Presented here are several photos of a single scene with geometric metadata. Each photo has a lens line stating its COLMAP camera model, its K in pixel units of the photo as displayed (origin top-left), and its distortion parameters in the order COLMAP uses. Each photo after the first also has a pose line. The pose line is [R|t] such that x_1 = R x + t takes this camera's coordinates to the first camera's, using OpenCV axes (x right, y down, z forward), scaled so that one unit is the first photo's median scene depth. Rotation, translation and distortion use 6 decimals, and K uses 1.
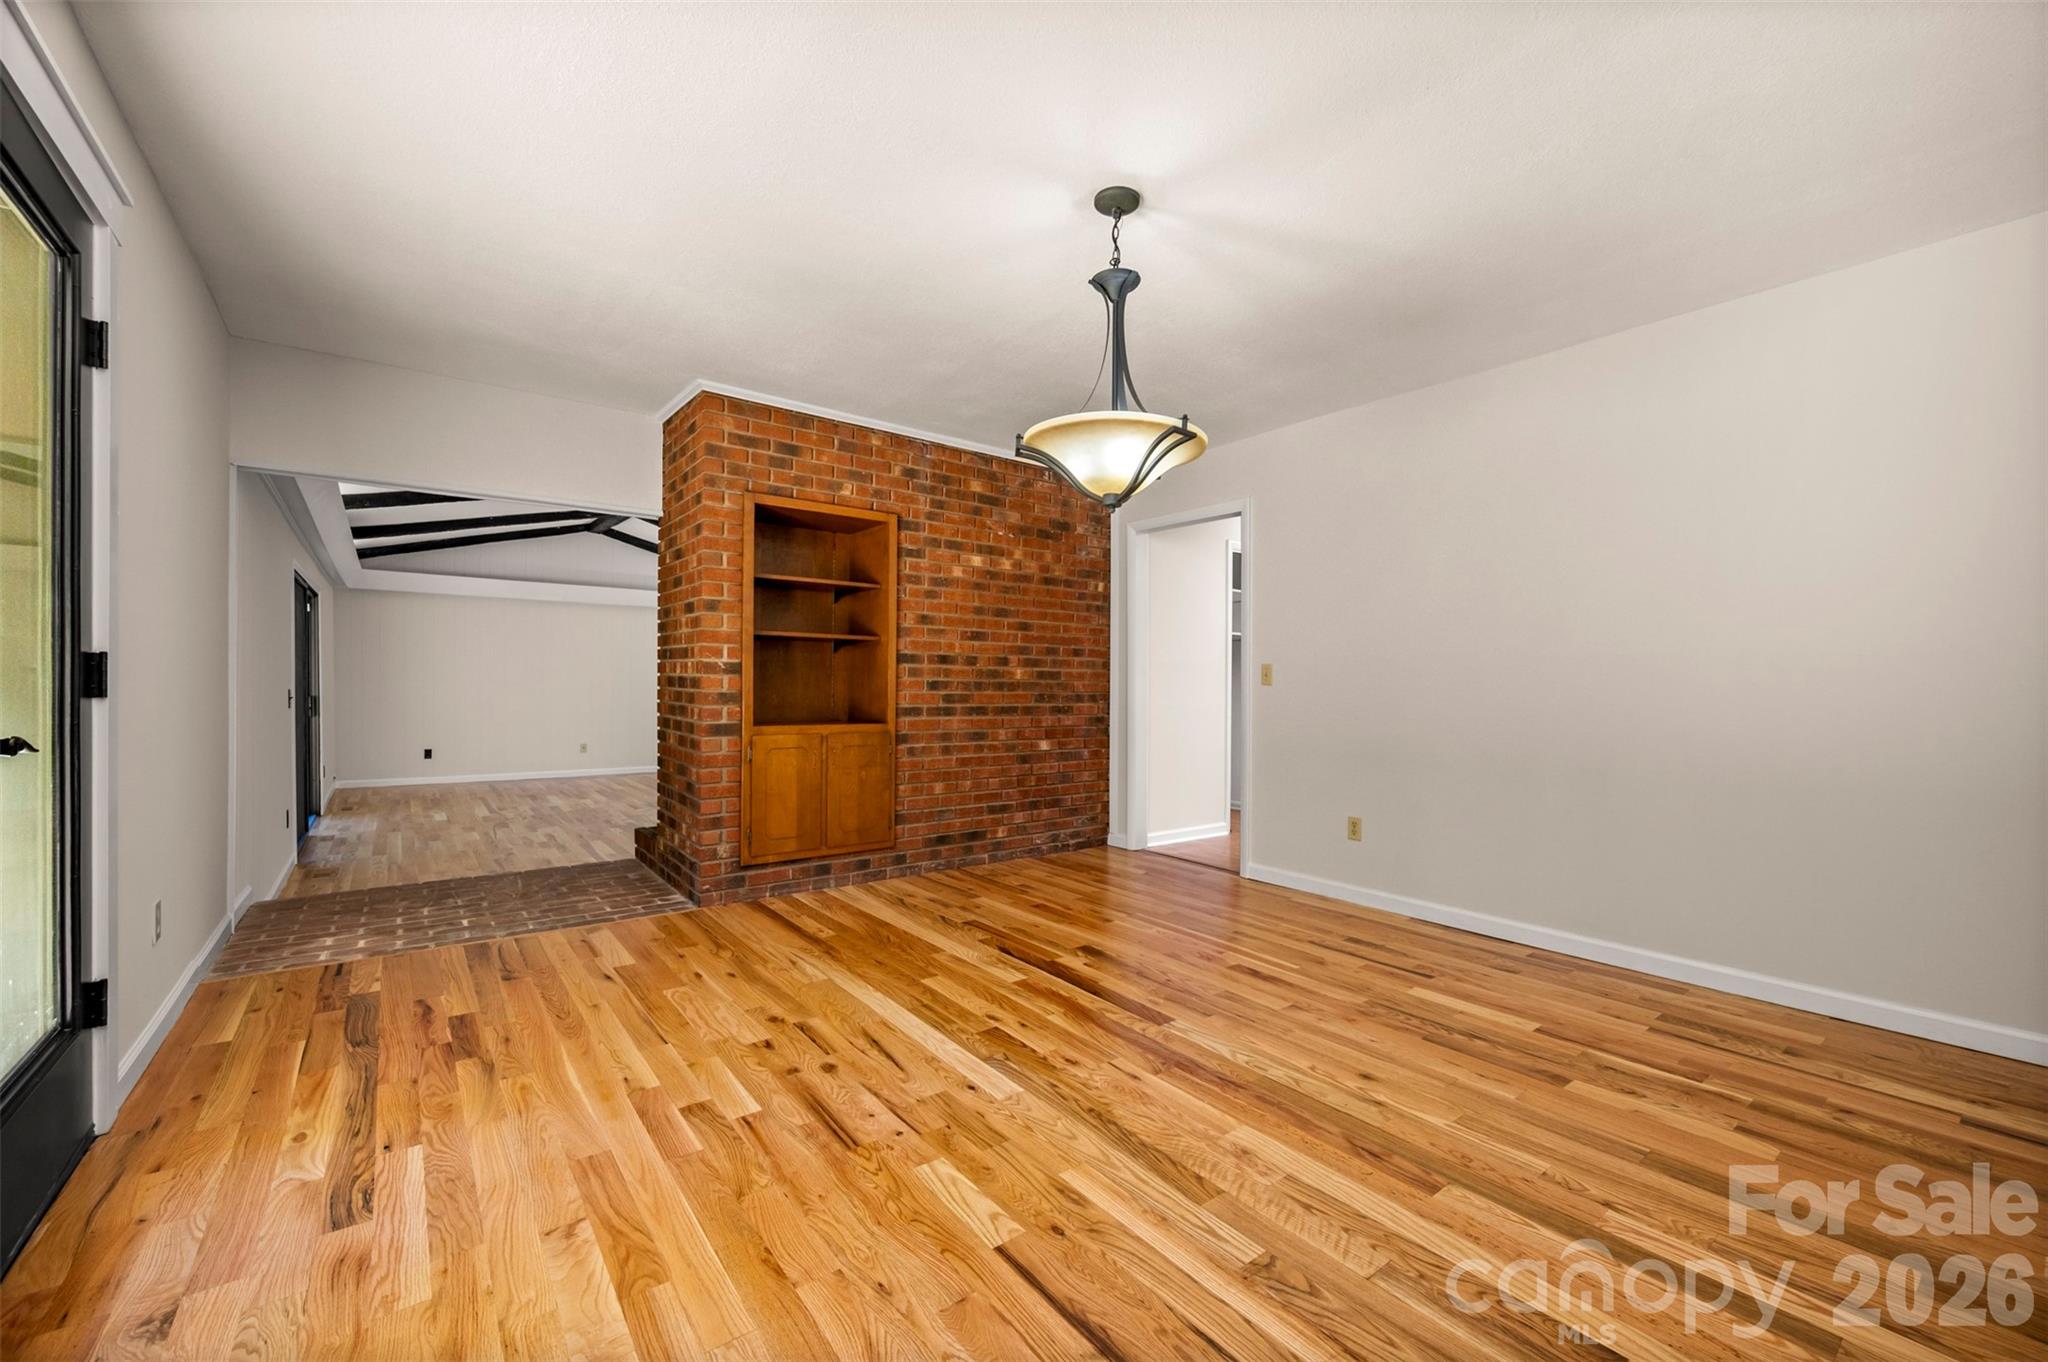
lens RADIAL K [[817.3, 0, 1031.4], [0, 817.3, 686.0], [0, 0, 1]] dist [-0.002103, 0.000370]
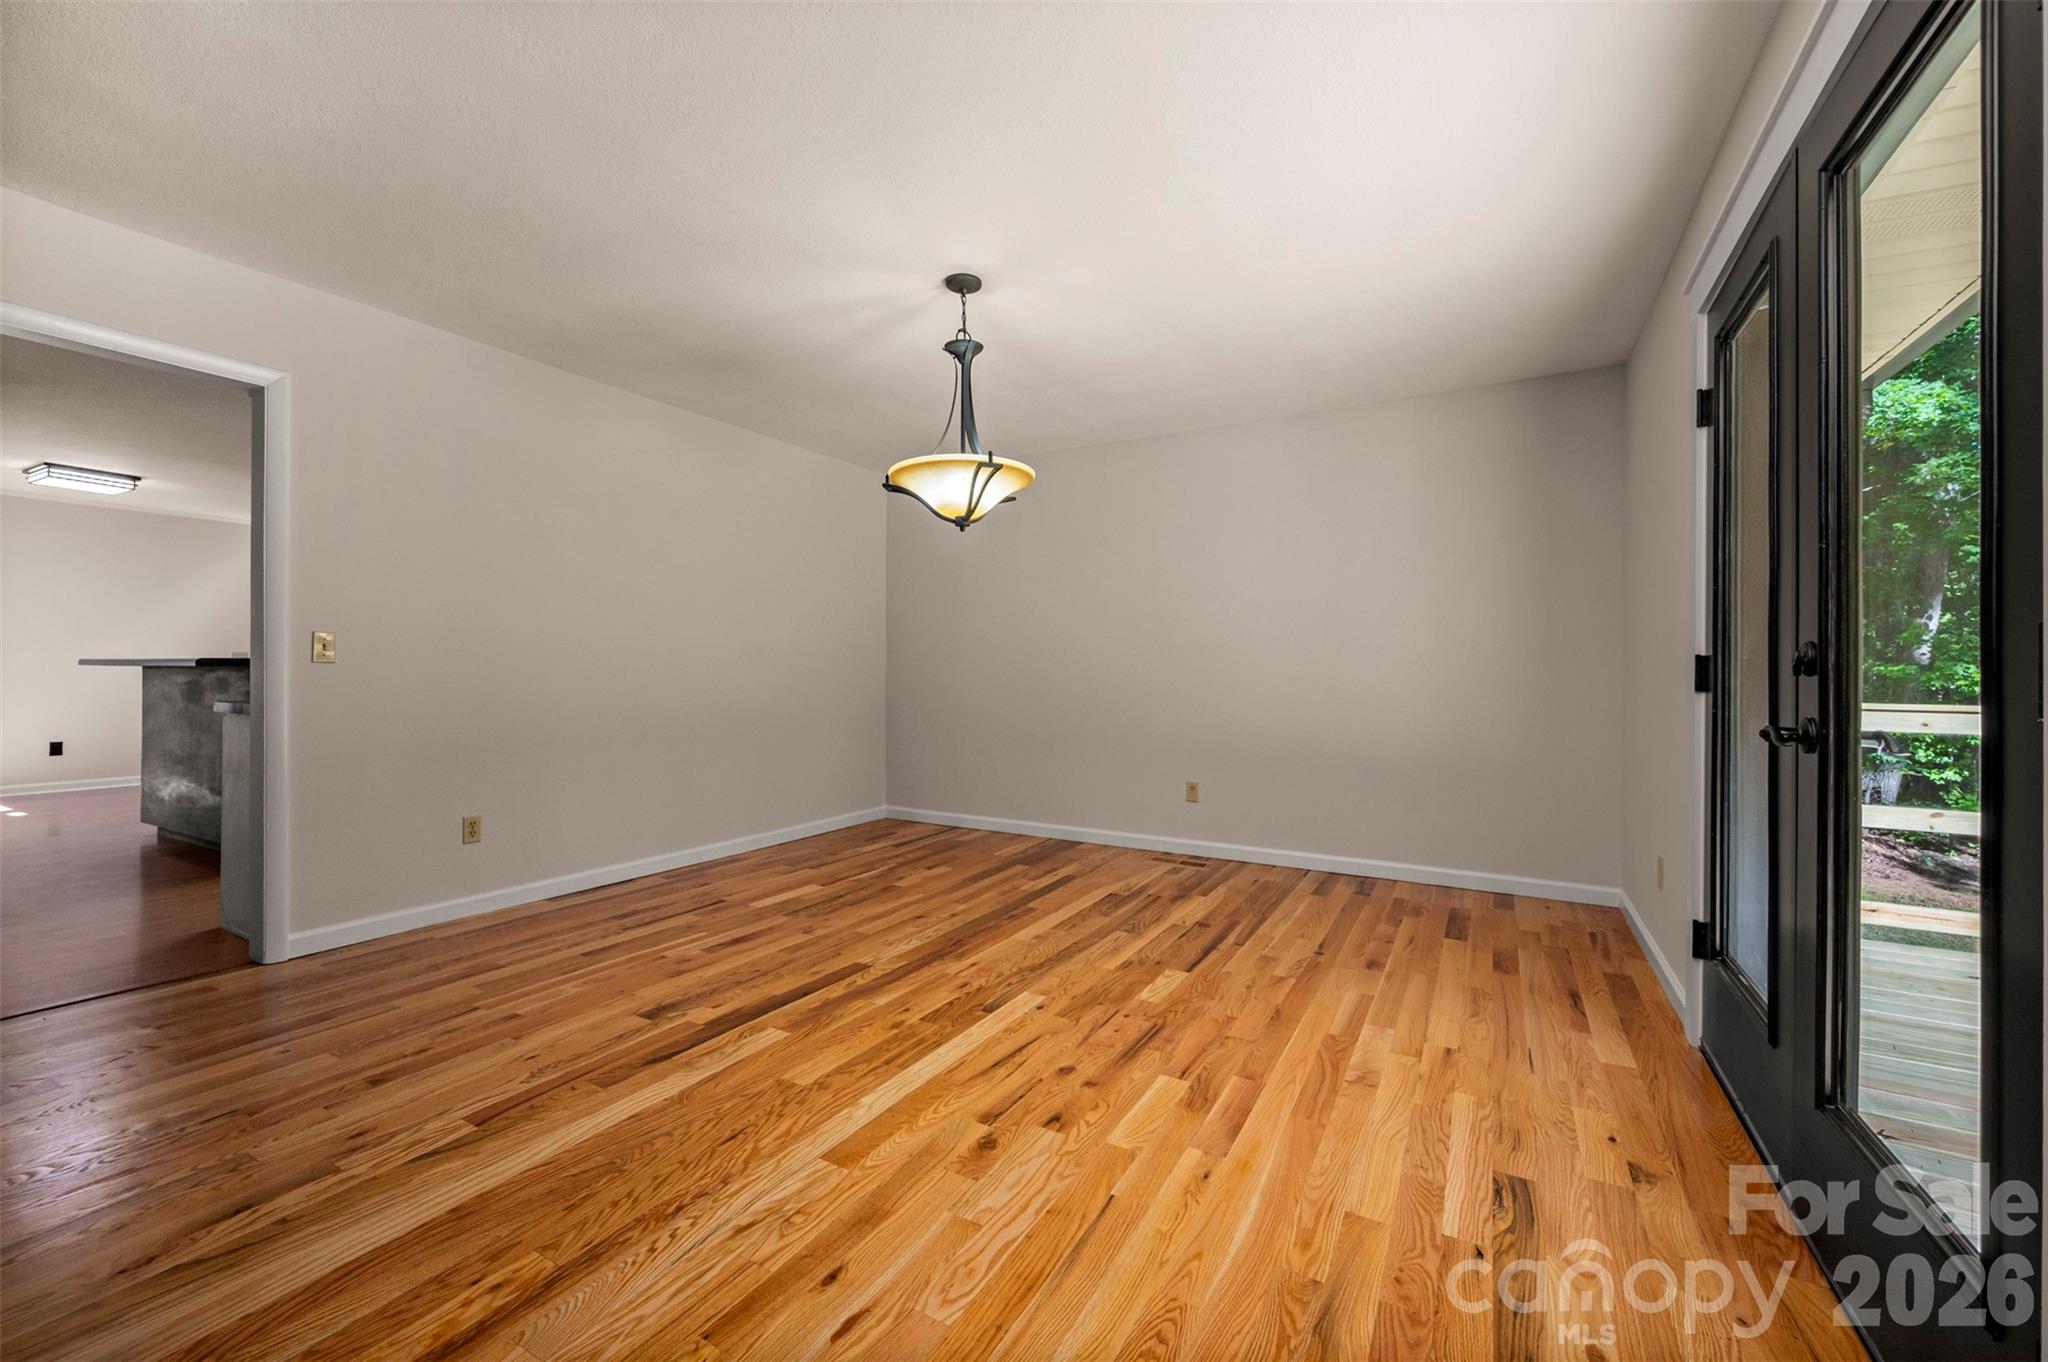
lens RADIAL K [[817.3, 0, 1022.5], [0, 817.3, 671.1], [0, 0, 1]] dist [-0.002103, 0.000370]
pose [[-0.376333, -0.012960, 0.926394, -0.991881], [-0.008192, 0.999910, 0.010661, -0.010714], [-0.926448, -0.003577, -0.376405, 1.258004]]
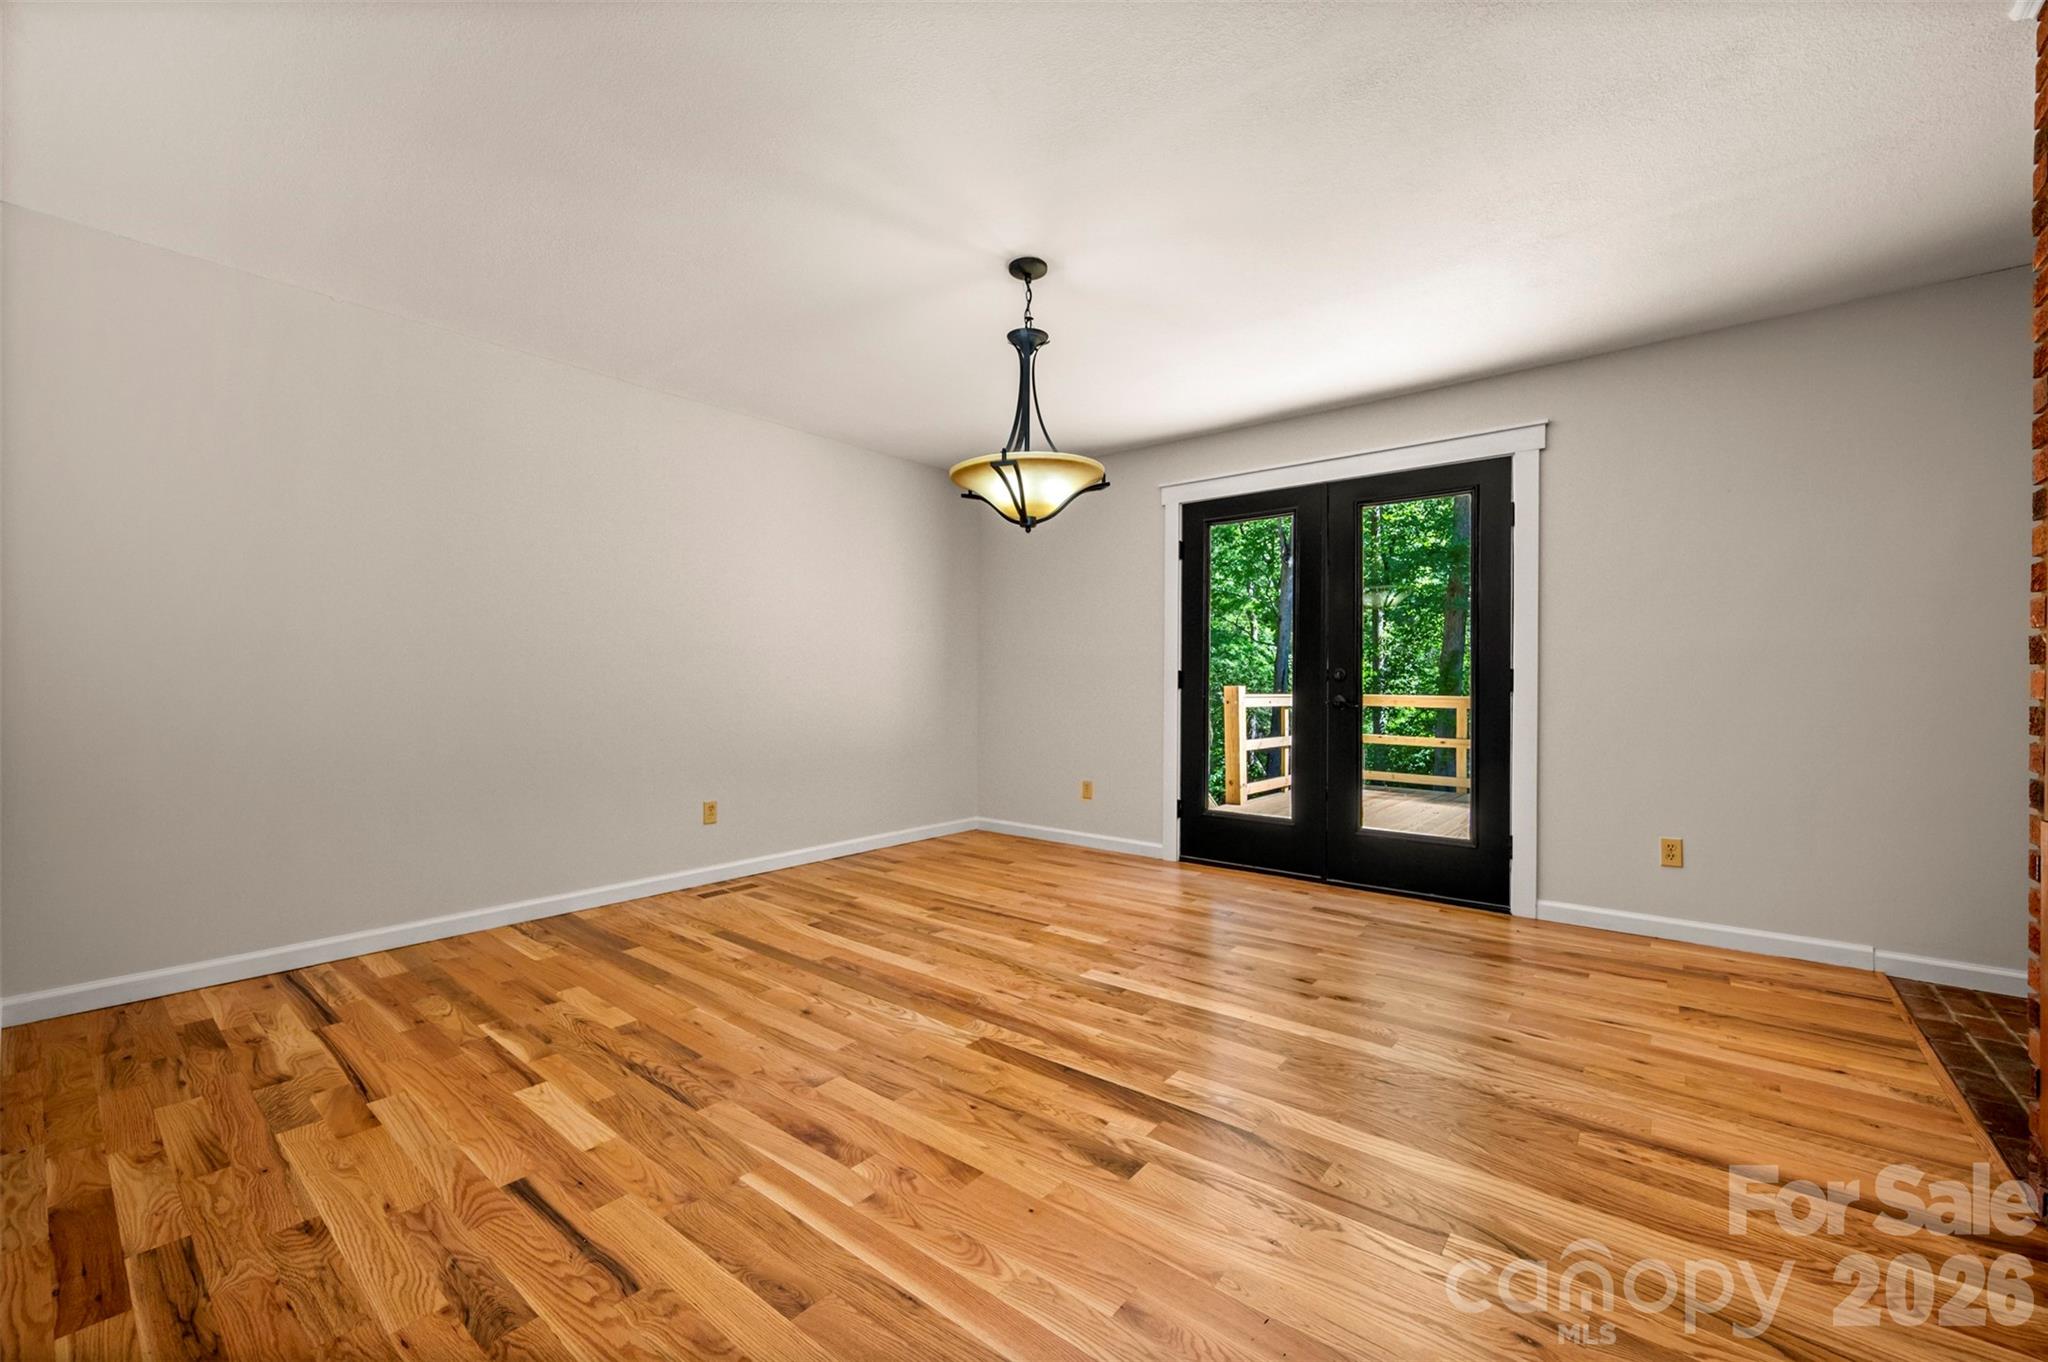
lens RADIAL K [[817.3, 0, 1033.0], [0, 817.3, 680.8], [0, 0, 1]] dist [-0.002103, 0.000370]
pose [[-0.972988, -0.014501, -0.230398, 0.330314], [-0.015394, 0.999879, 0.002080, 0.000606], [0.230340, 0.005570, -0.973094, 1.962479]]
